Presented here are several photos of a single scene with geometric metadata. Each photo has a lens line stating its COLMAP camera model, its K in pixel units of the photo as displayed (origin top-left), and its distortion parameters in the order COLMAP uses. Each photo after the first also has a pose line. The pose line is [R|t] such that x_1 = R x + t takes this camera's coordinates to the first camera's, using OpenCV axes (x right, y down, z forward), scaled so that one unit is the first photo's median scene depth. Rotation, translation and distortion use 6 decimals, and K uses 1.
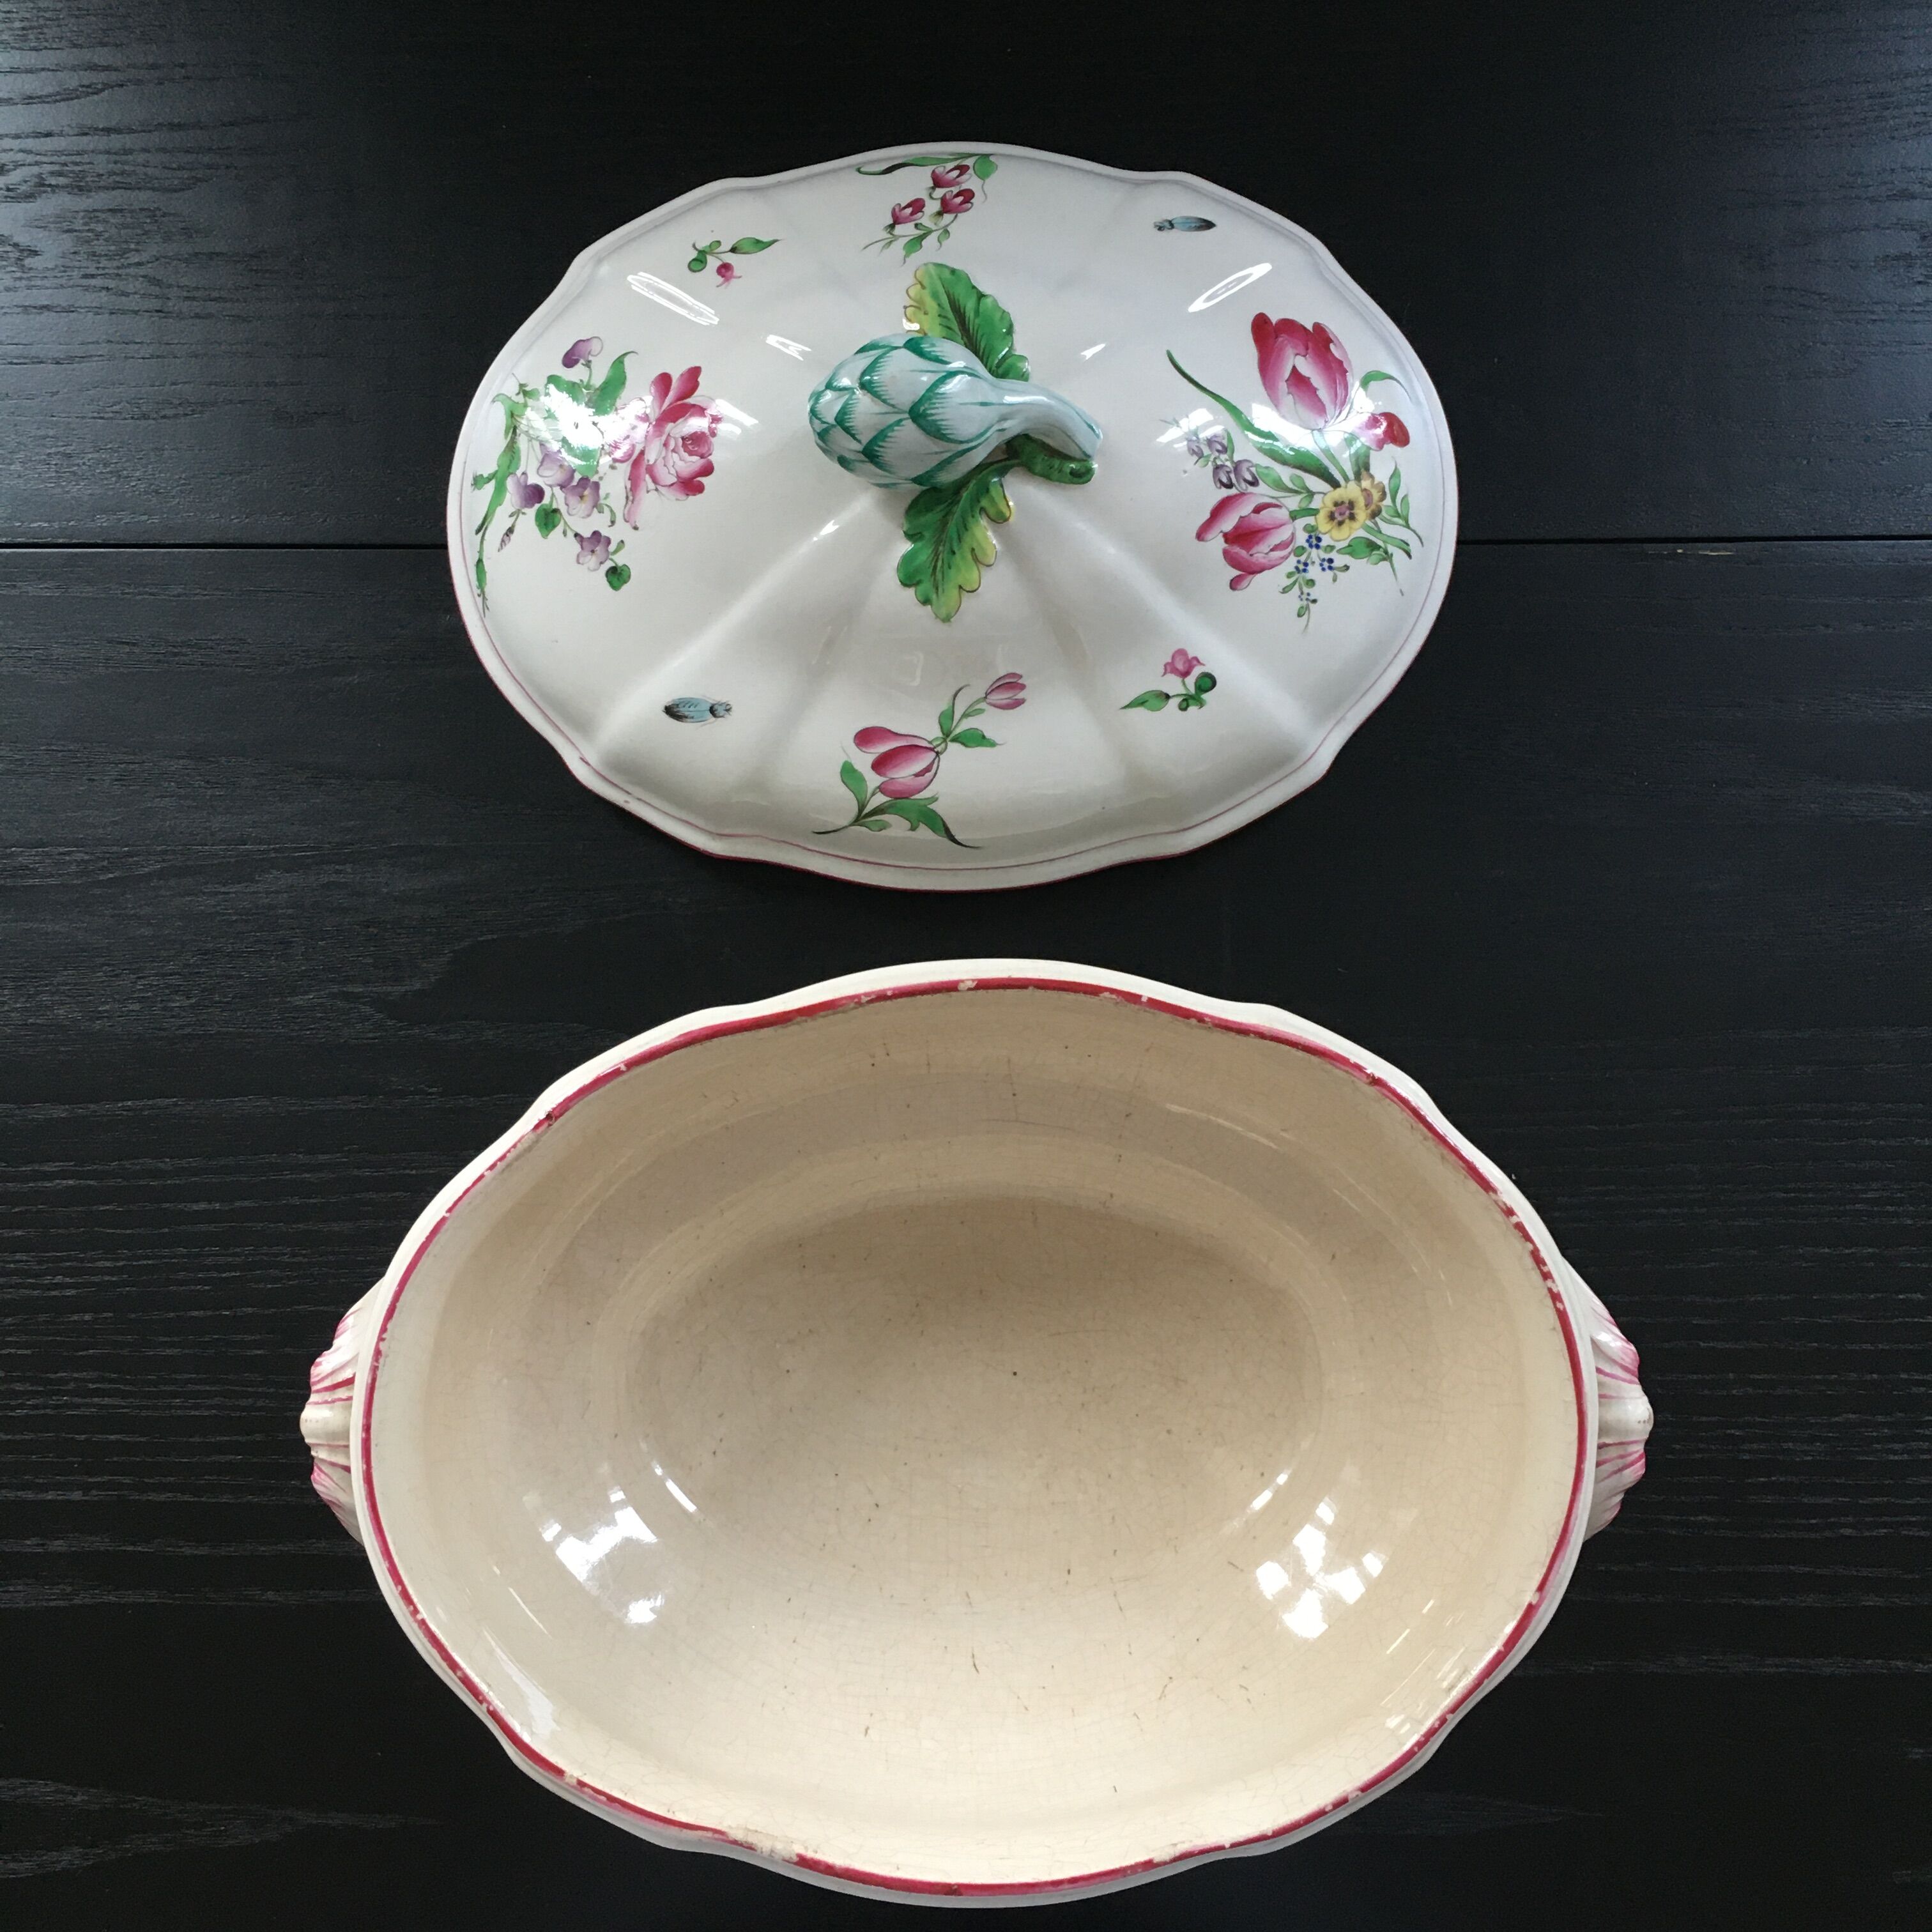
lens RADIAL K [[2213.9, 0, 966.0], [0, 2213.9, 966.0], [0, 0, 1]] dist [0.061873, -0.016529]
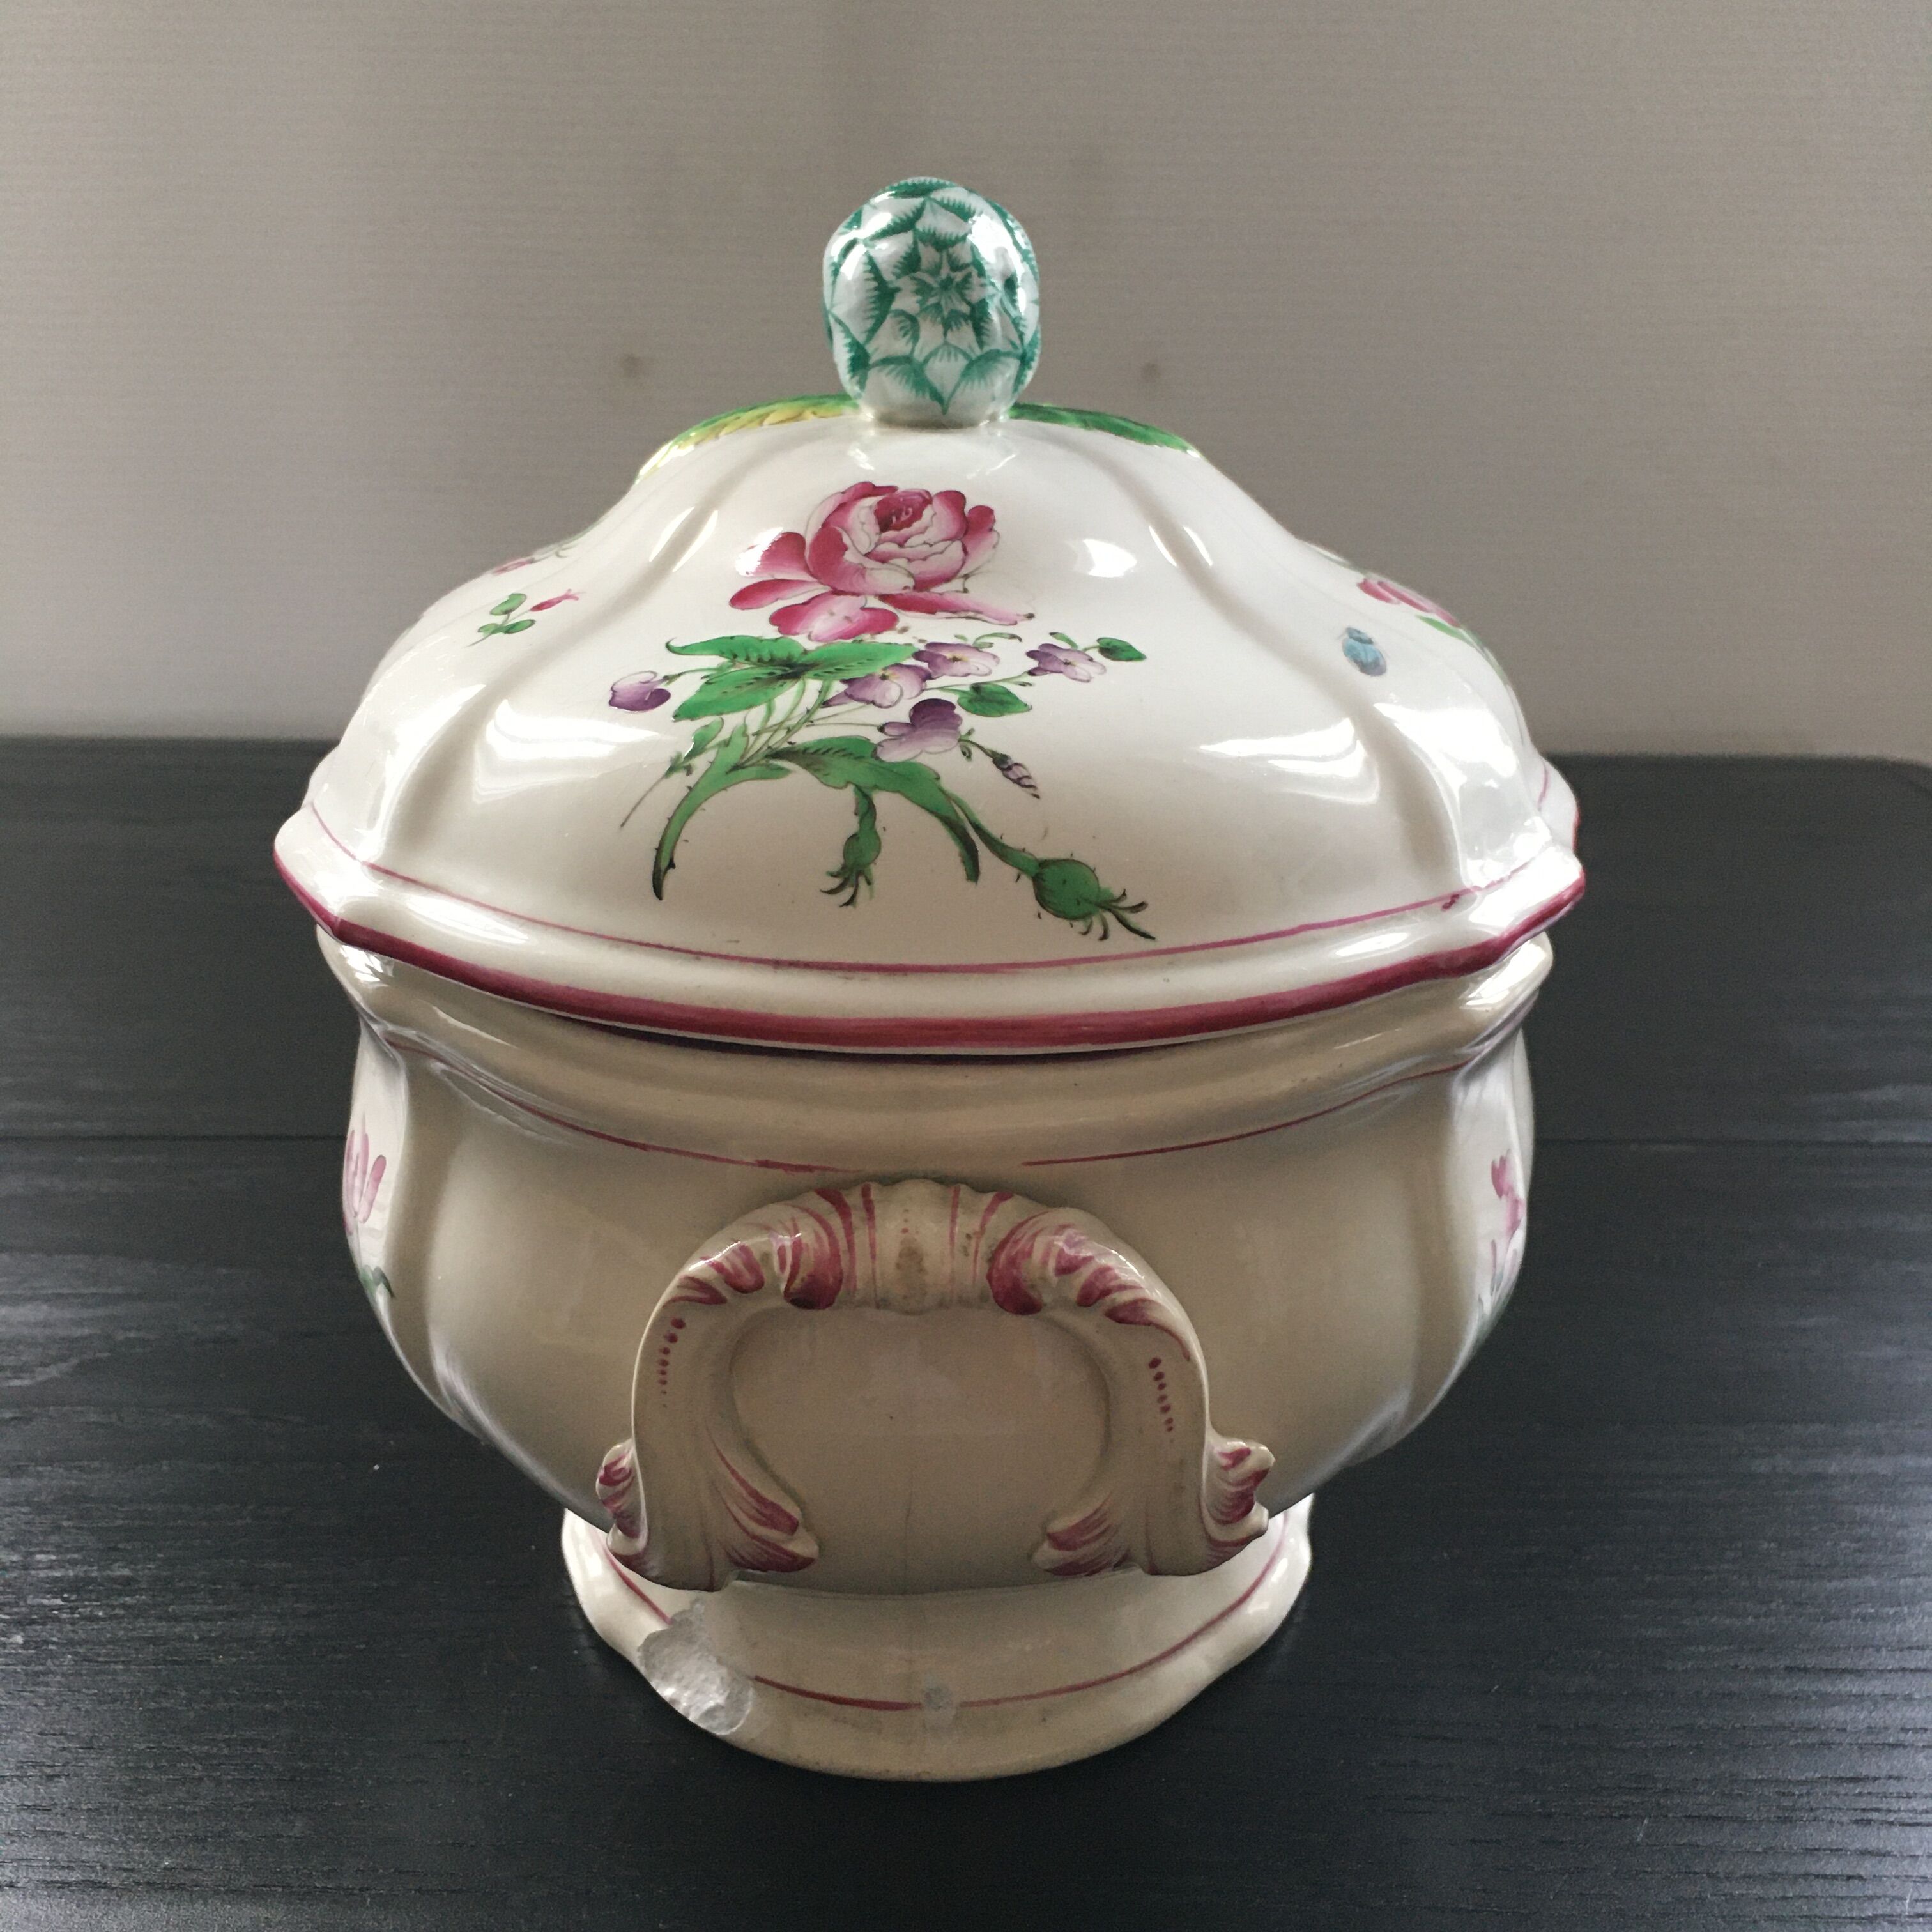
lens RADIAL K [[2213.9, 0, 966.0], [0, 2213.9, 966.0], [0, 0, 1]] dist [0.061873, -0.016529]
pose [[0.039924, -0.292278, 0.955500, -0.660574], [0.993668, 0.112123, -0.007221, -0.198556], [-0.105023, 0.949738, 0.294904, 0.925188]]
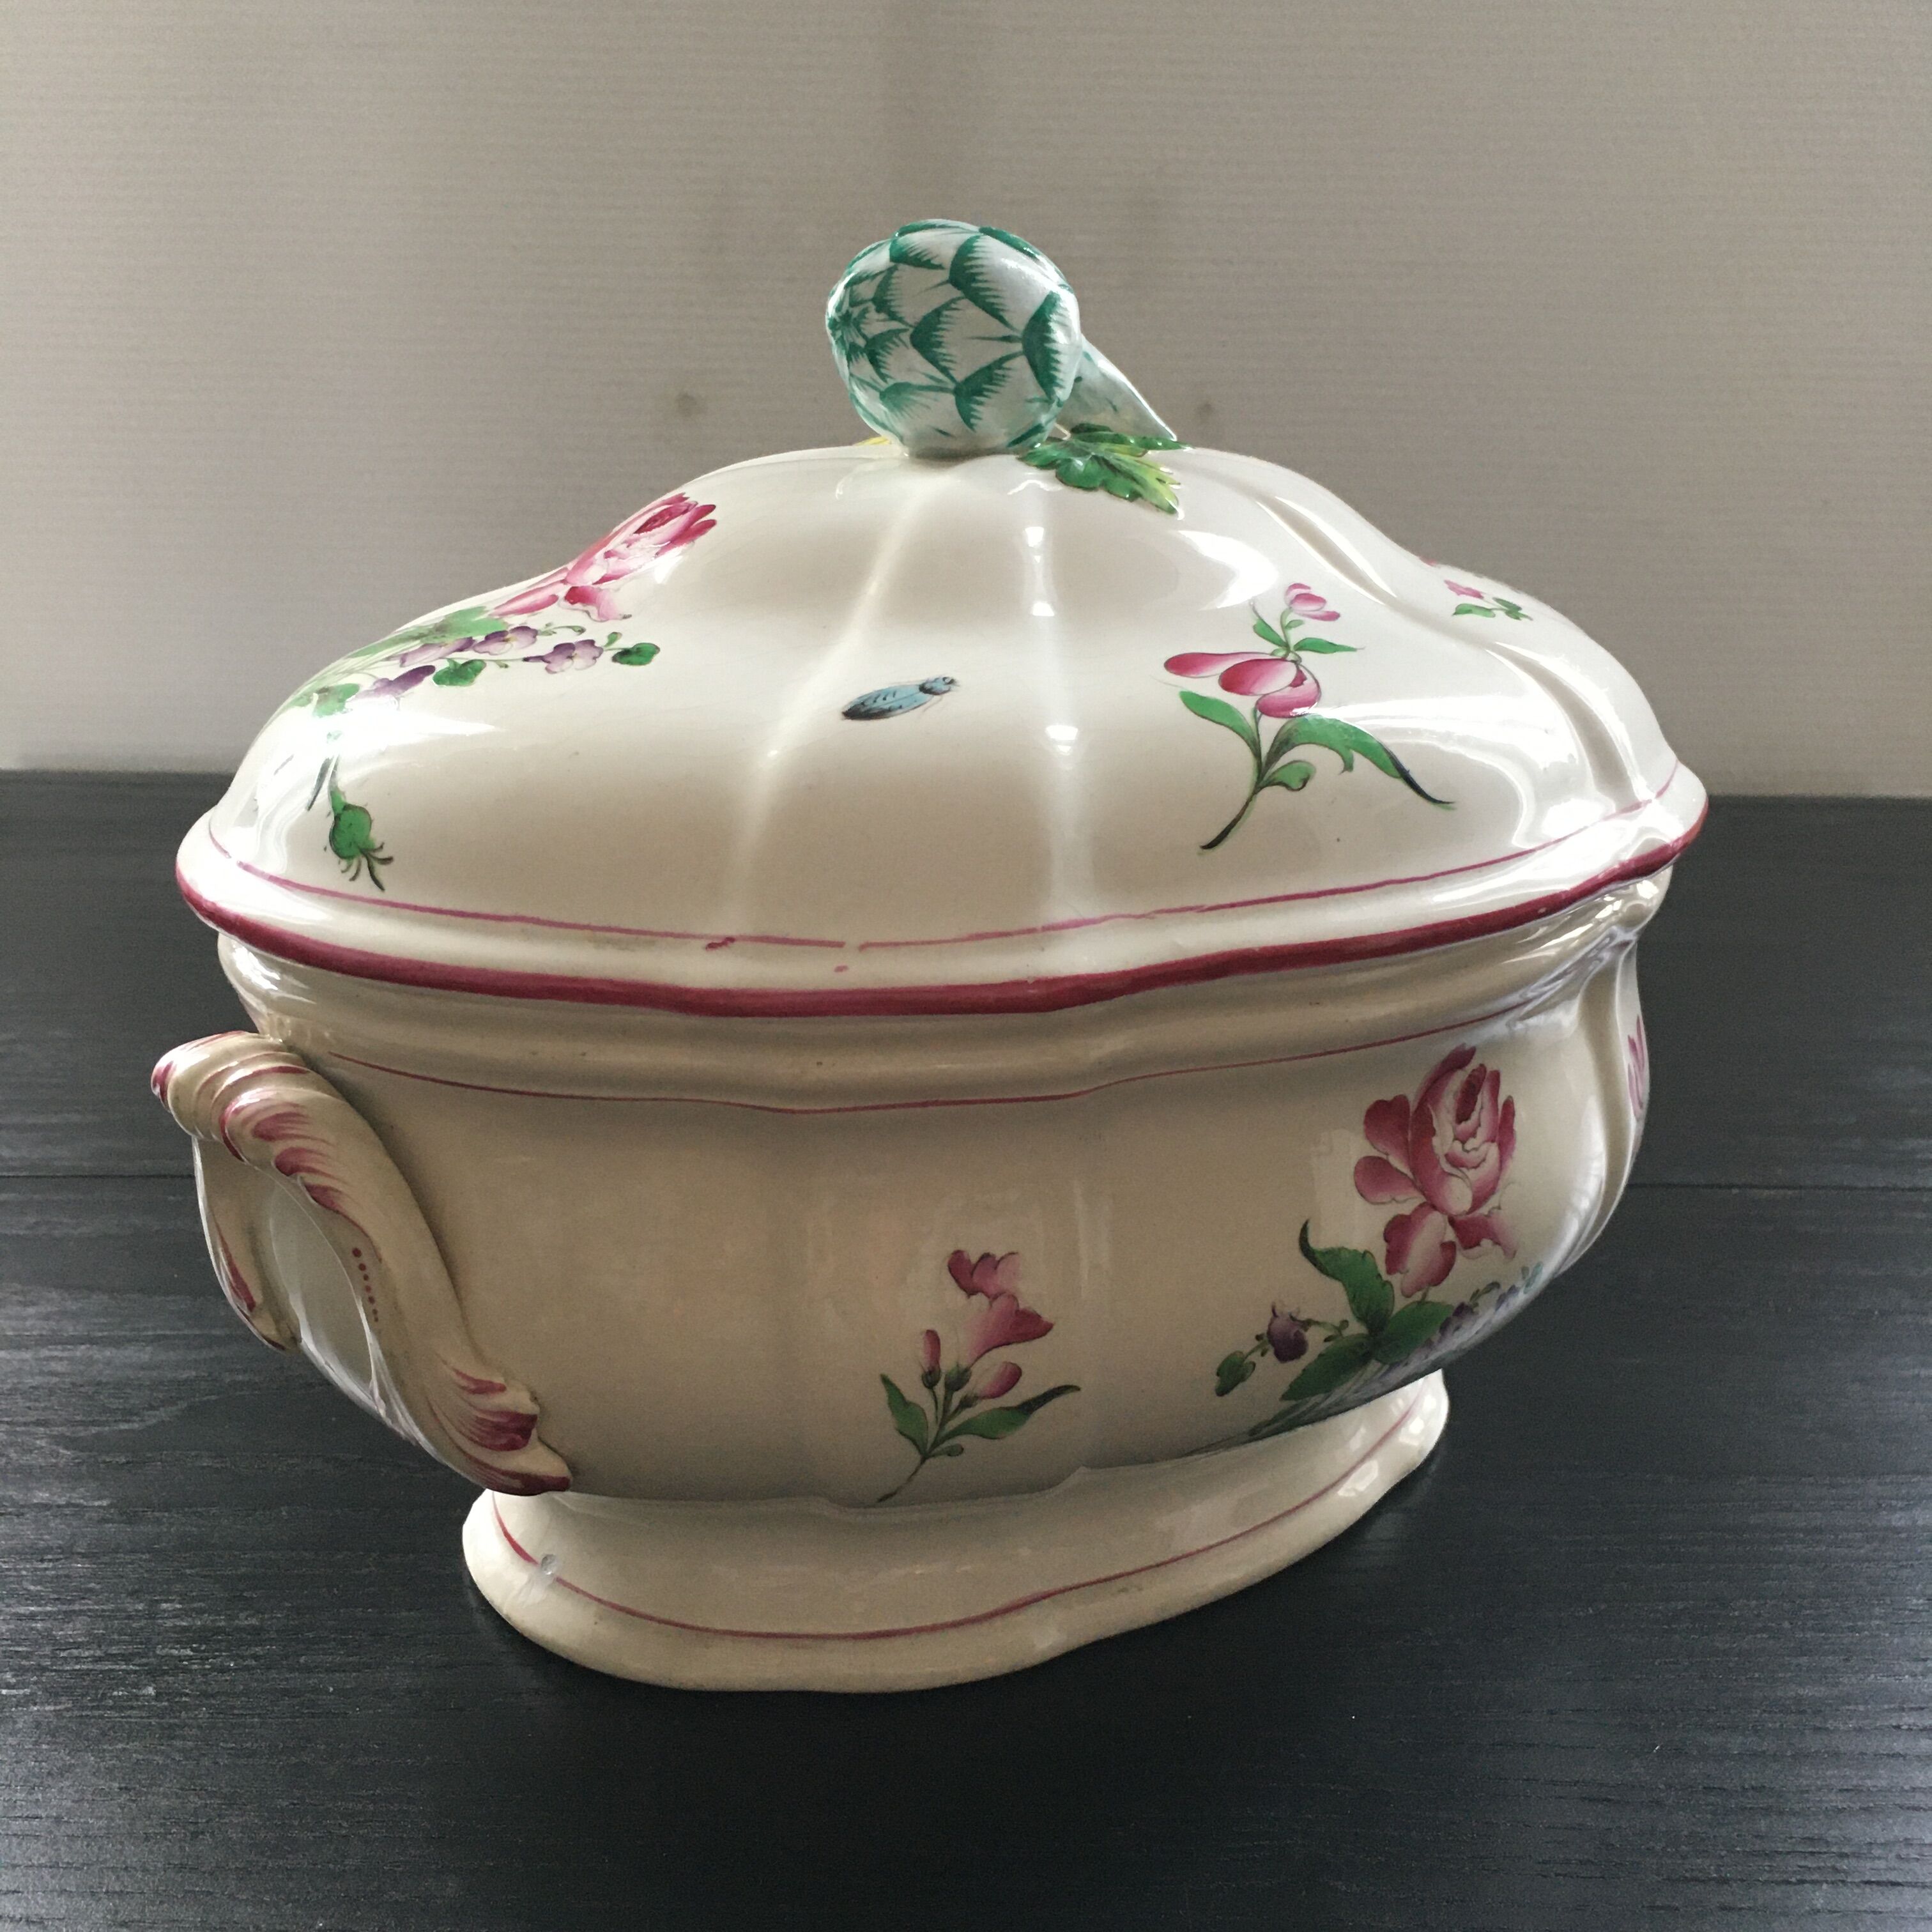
lens RADIAL K [[2213.9, 0, 966.0], [0, 2213.9, 966.0], [0, 0, 1]] dist [0.061873, -0.016529]
pose [[0.792541, -0.156991, 0.589265, -0.422727], [0.604807, 0.325993, -0.726593, 0.288266], [-0.078028, 0.932246, 0.353312, 0.875885]]
